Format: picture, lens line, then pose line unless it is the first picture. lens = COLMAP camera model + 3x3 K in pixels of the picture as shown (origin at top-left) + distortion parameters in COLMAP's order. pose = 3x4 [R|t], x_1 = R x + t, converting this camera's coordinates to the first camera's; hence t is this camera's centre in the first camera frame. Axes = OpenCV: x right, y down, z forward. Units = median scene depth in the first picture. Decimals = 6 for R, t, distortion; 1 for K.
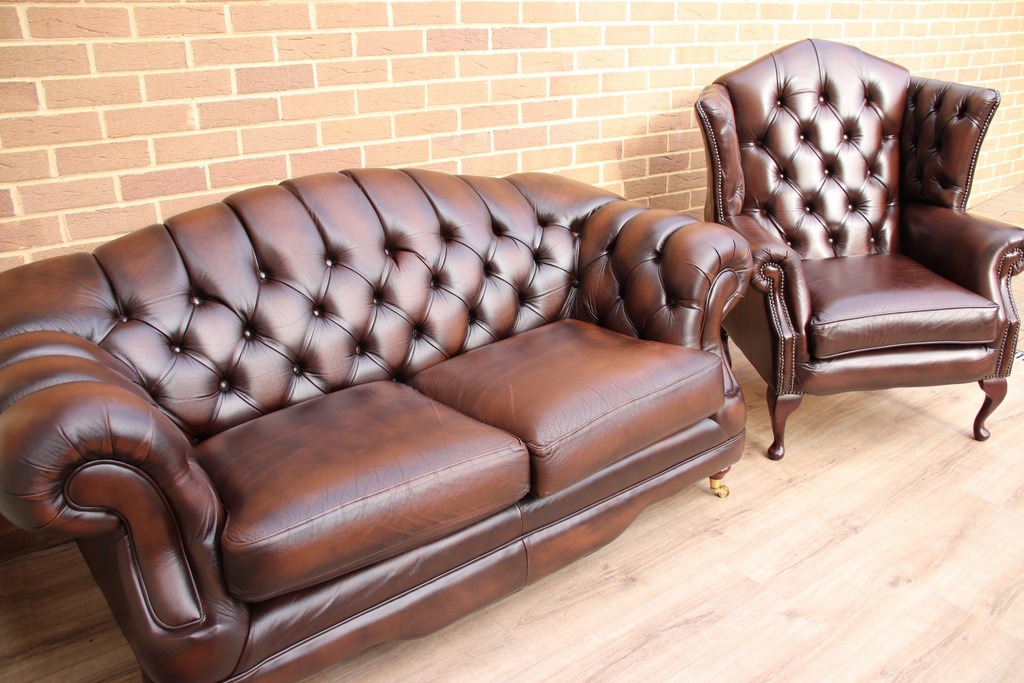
lens RADIAL K [[875.2, 0, 516.5], [0, 875.2, 344.5], [0, 0, 1]] dist [-0.108848, 0.086930]
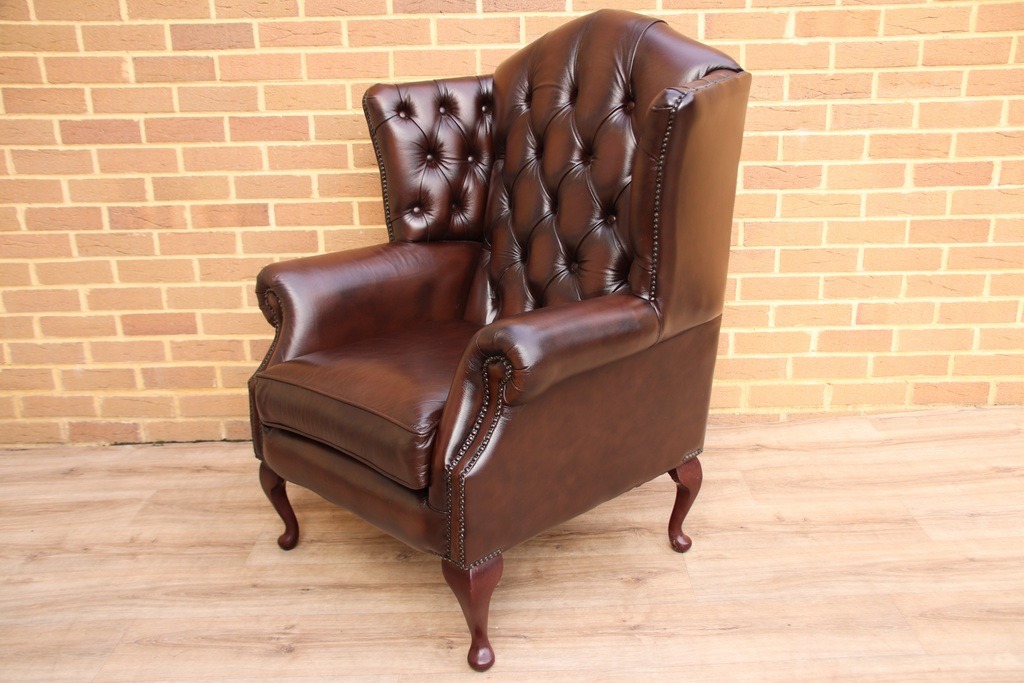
lens RADIAL K [[999.5, 0, 514.2], [0, 999.5, 344.3], [0, 0, 1]] dist [0.022974, 0.000000]
pose [[0.796714, 0.178482, -0.577401, 0.740067], [-0.209333, 0.977753, 0.013393, -0.056629], [0.566946, 0.110198, 0.816351, 0.315818]]
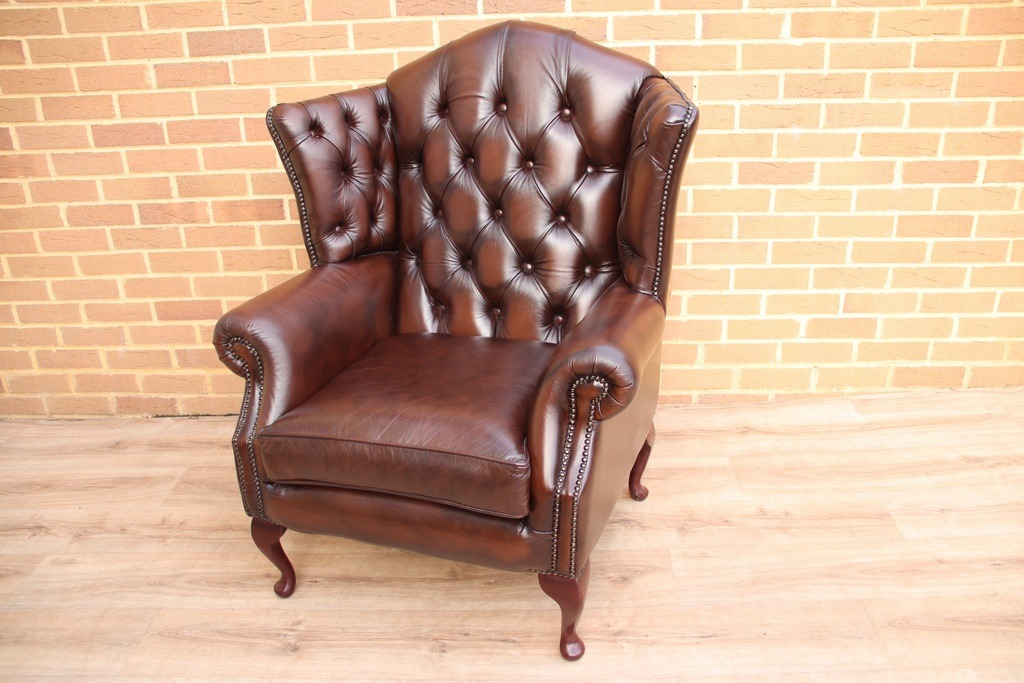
lens RADIAL K [[875.2, 0, 504.1], [0, 875.2, 348.6], [0, 0, 1]] dist [-0.108848, 0.086930]
pose [[0.770144, 0.241181, -0.590517, 0.687689], [-0.208351, 0.970100, 0.124483, -0.157933], [0.602884, 0.027165, 0.797366, 0.414064]]
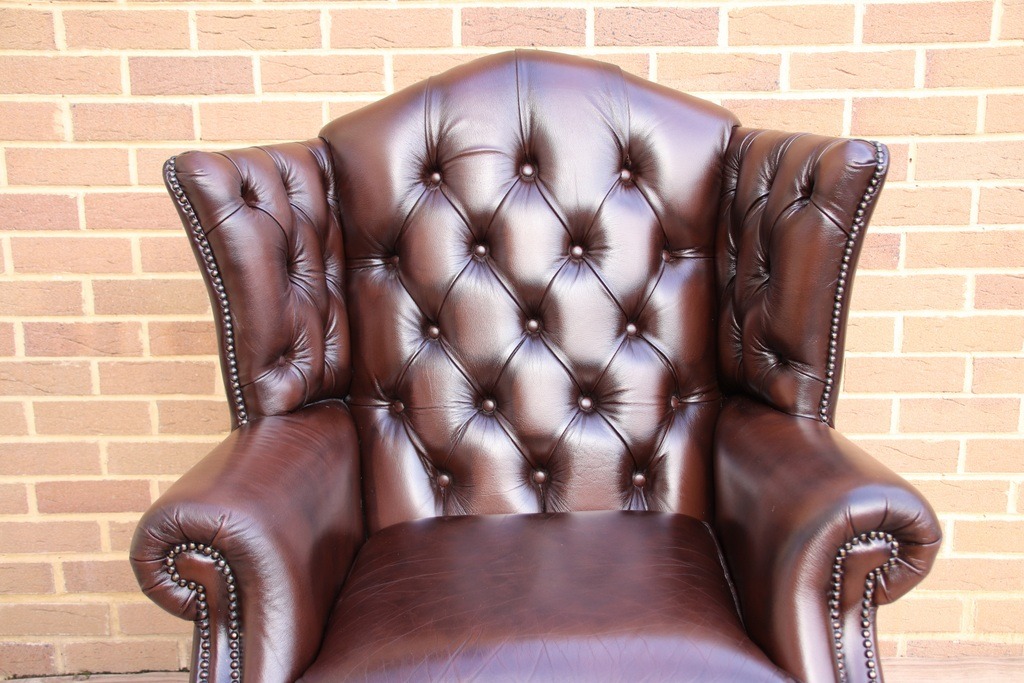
lens RADIAL K [[1034.3, 0, 511.1], [0, 1034.3, 339.9], [0, 0, 1]] dist [0.037010, 0.000000]
pose [[0.798434, 0.127555, -0.588416, 0.424272], [-0.221138, 0.971122, -0.089551, -0.099264], [0.560001, 0.201622, 0.803584, 0.560401]]
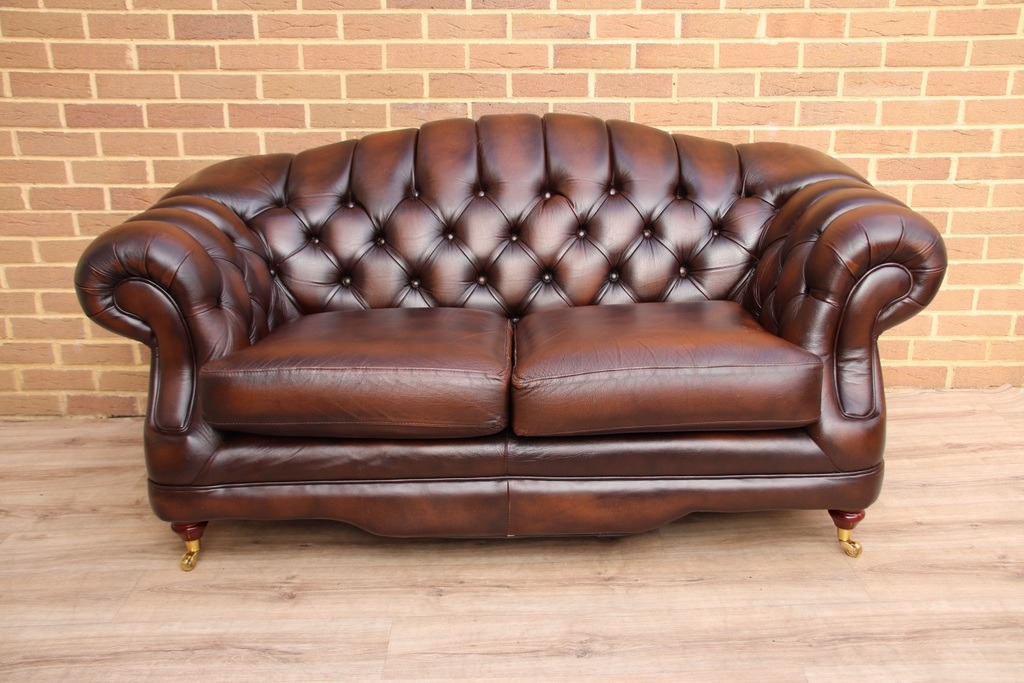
lens RADIAL K [[1034.3, 0, 506.4], [0, 1034.3, 346.7], [0, 0, 1]] dist [0.037010, 0.000000]
pose [[0.805128, 0.190624, -0.561633, 0.798561], [-0.220946, 0.975182, 0.014250, -0.033515], [0.550411, 0.112618, 0.827264, 0.218744]]
